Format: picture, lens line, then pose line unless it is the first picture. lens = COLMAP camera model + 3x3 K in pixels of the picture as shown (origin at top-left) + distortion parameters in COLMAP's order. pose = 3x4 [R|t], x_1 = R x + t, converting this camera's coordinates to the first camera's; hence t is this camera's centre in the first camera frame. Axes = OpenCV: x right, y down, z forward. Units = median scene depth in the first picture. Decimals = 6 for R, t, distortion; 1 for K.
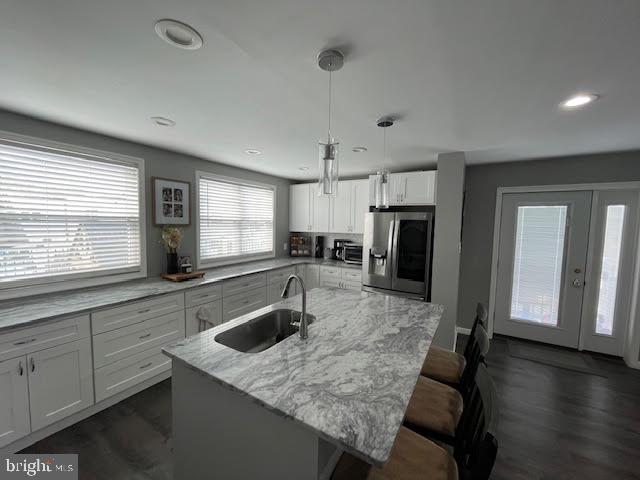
lens RADIAL K [[252.7, 0, 317.6], [0, 252.7, 241.6], [0, 0, 1]] dist [0.002546, 0.000247]
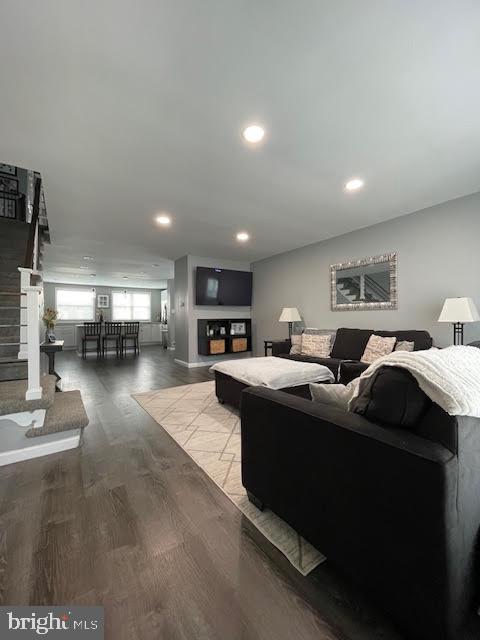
lens RADIAL K [[252.7, 0, 238.5], [0, 252.7, 317.4], [0, 0, 1]] dist [0.002546, 0.000247]
pose [[0.915293, -0.024188, -0.402062, 2.345825], [-0.008261, 0.996858, -0.078779, 0.303274], [0.402704, 0.075427, 0.912217, -1.283256]]
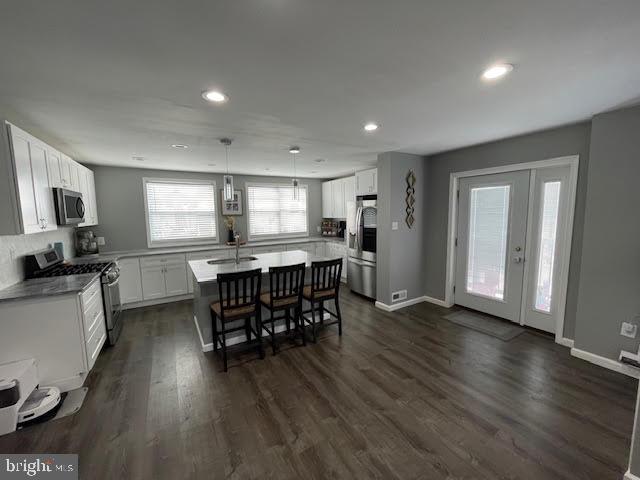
lens RADIAL K [[252.7, 0, 318.9], [0, 252.7, 237.4], [0, 0, 1]] dist [0.002546, 0.000247]
pose [[0.883608, 0.013079, -0.468045, 0.798834], [0.000060, 0.999607, 0.028047, 0.042707], [0.468228, -0.024811, 0.883259, -0.297948]]
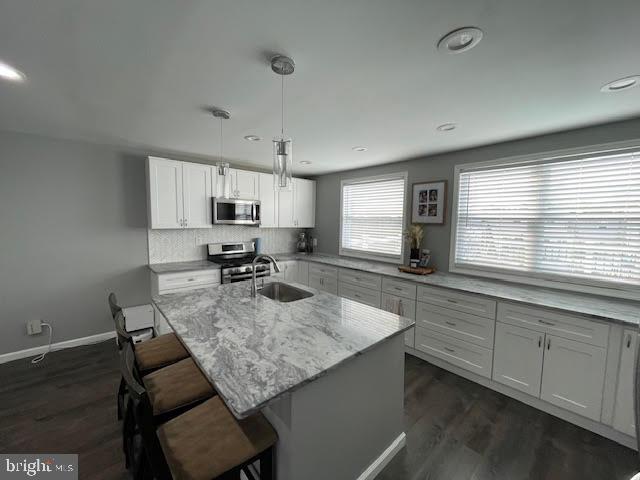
lens RADIAL K [[252.7, 0, 319.6], [0, 252.7, 239.9], [0, 0, 1]] dist [0.002546, 0.000247]
pose [[-0.278381, 0.055575, -0.958862, 0.588384], [-0.088665, 0.992575, 0.083270, -0.045213], [0.956370, 0.108198, -0.271386, 0.845489]]
